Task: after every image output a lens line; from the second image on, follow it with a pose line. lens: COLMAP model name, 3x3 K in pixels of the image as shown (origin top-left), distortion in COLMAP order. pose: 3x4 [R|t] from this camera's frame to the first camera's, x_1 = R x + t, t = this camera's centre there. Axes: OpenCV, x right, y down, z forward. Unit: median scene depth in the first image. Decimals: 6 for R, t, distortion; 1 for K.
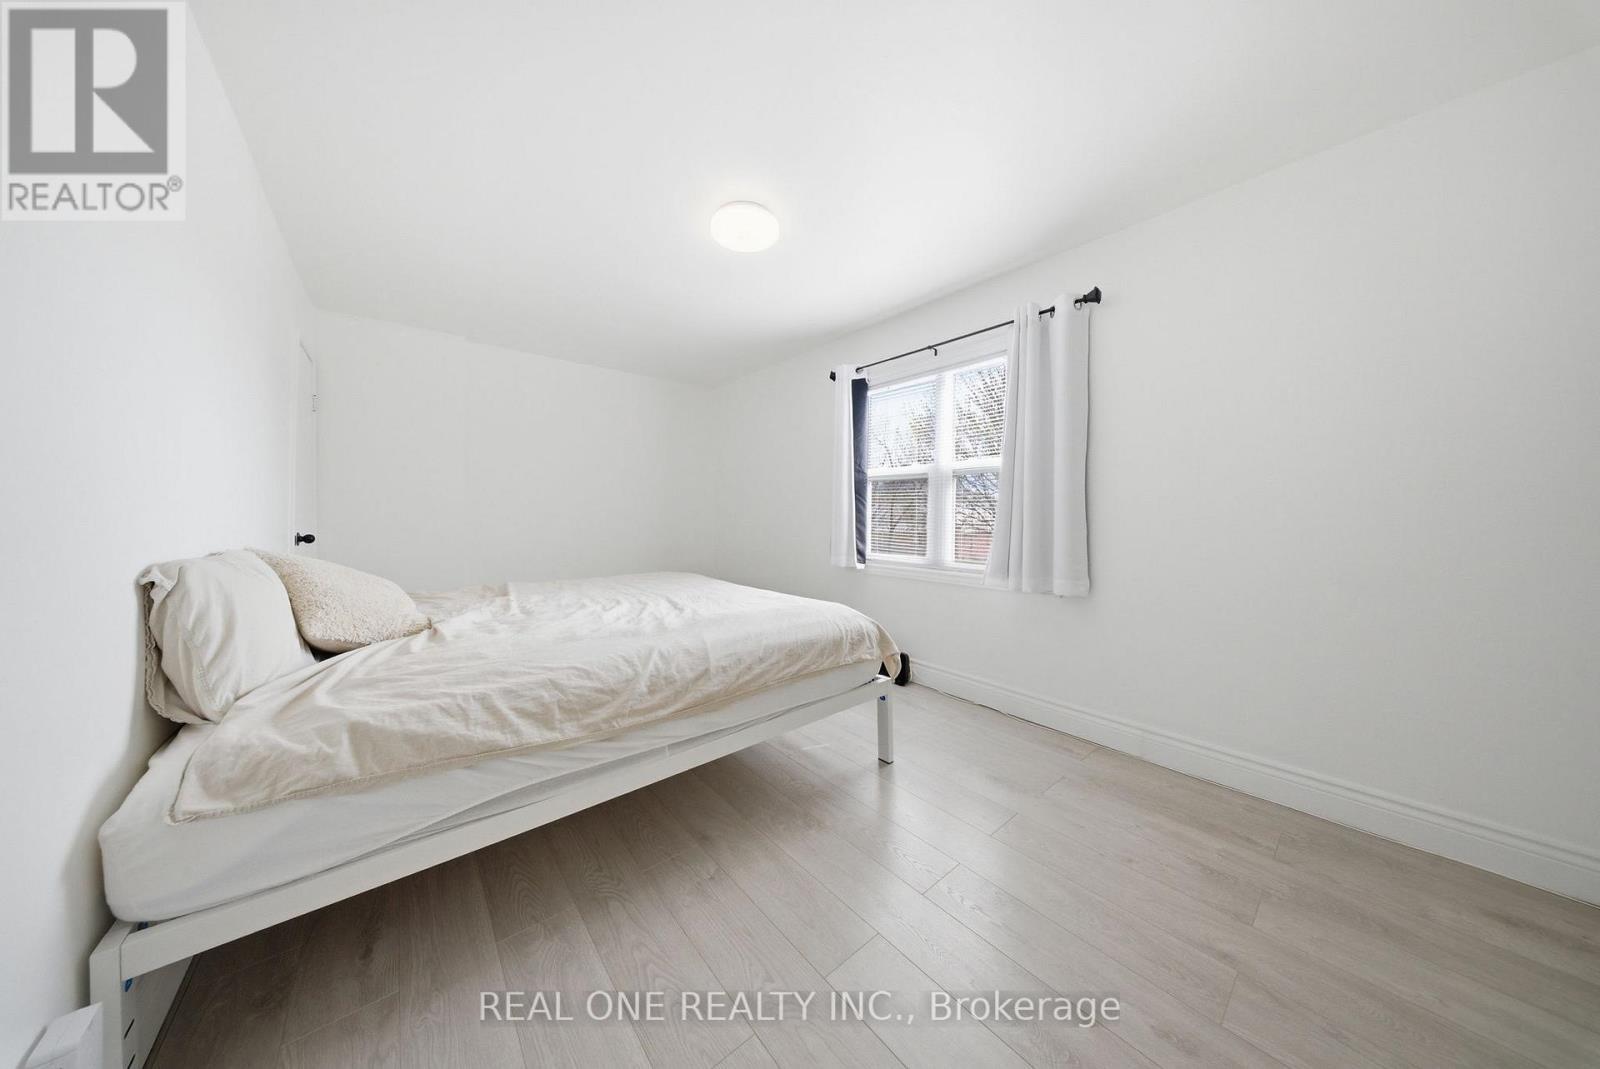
lens RADIAL K [[473.7, 0, 800.7], [0, 473.7, 517.4], [0, 0, 1]] dist [0.000643, -0.002656]
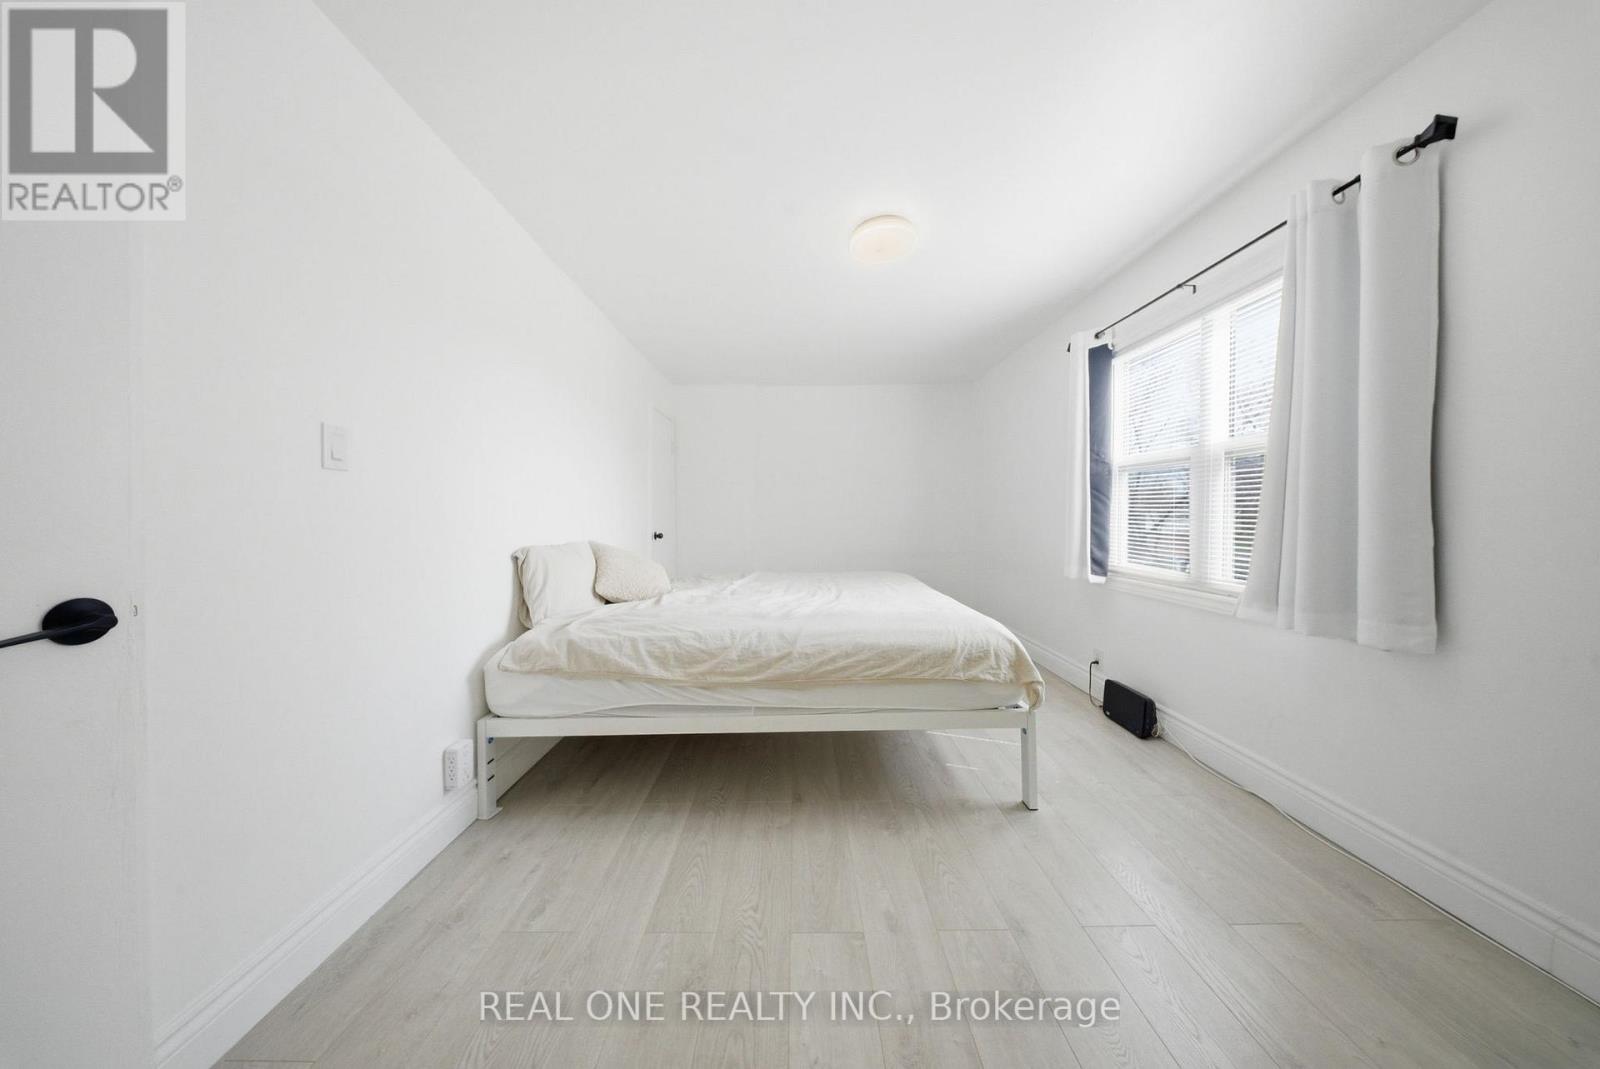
lens RADIAL K [[483.0, 0, 791.8], [0, 483.0, 520.0], [0, 0, 1]] dist [-0.006533, -0.000113]
pose [[0.773727, -0.005393, -0.633496, 0.506131], [0.008139, 0.999966, 0.001428, -0.005873], [0.633467, -0.006261, 0.773745, 0.079408]]
